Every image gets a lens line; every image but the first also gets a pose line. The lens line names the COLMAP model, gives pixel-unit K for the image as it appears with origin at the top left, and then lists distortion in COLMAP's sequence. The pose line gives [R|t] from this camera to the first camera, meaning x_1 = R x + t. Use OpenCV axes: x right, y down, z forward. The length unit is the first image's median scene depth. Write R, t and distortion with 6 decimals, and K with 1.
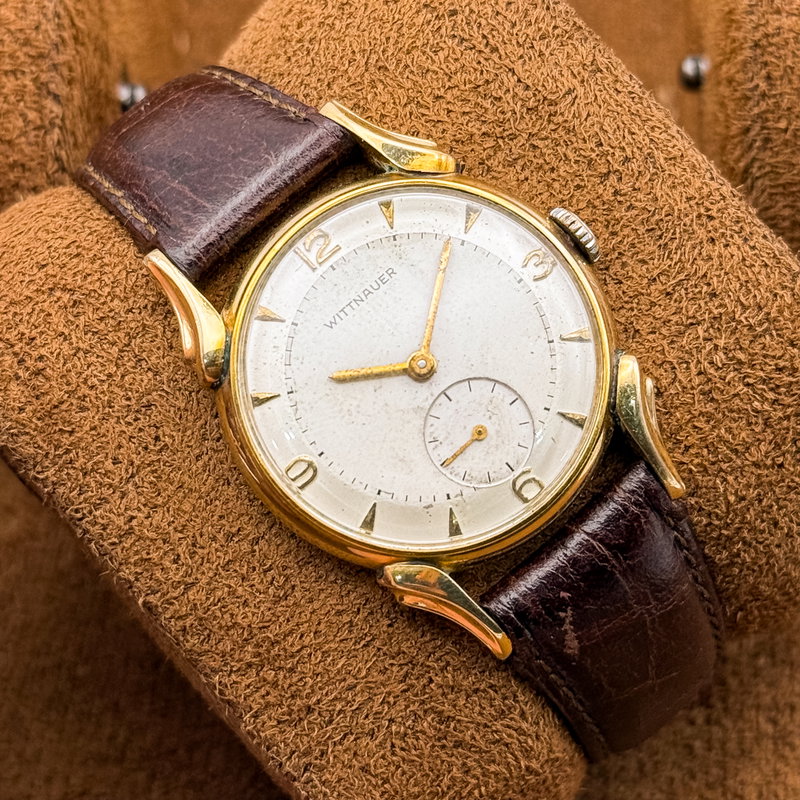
lens RADIAL K [[2387.8, 0, 398.0], [0, 2387.8, 401.1], [0, 0, 1]] dist [0.171195, 0.000000]
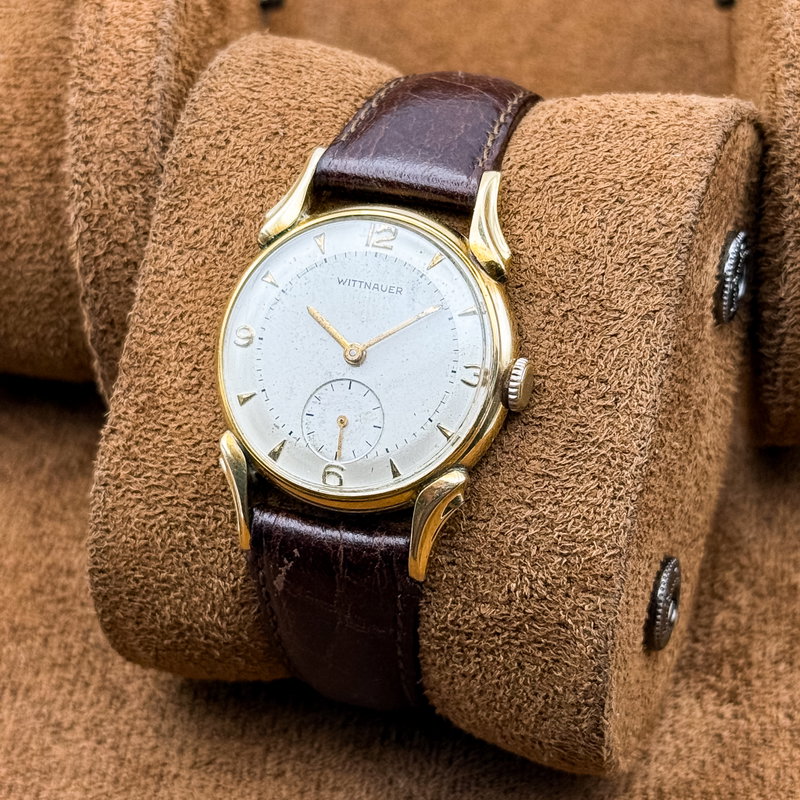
lens RADIAL K [[2310.3, 0, 406.3], [0, 2310.3, 392.6], [0, 0, 1]] dist [0.170993, 0.000000]
pose [[0.564606, 0.763422, -0.313699, 0.420131], [-0.726482, 0.640057, 0.250103, -0.324159], [0.391720, 0.086687, 0.915992, -0.133549]]
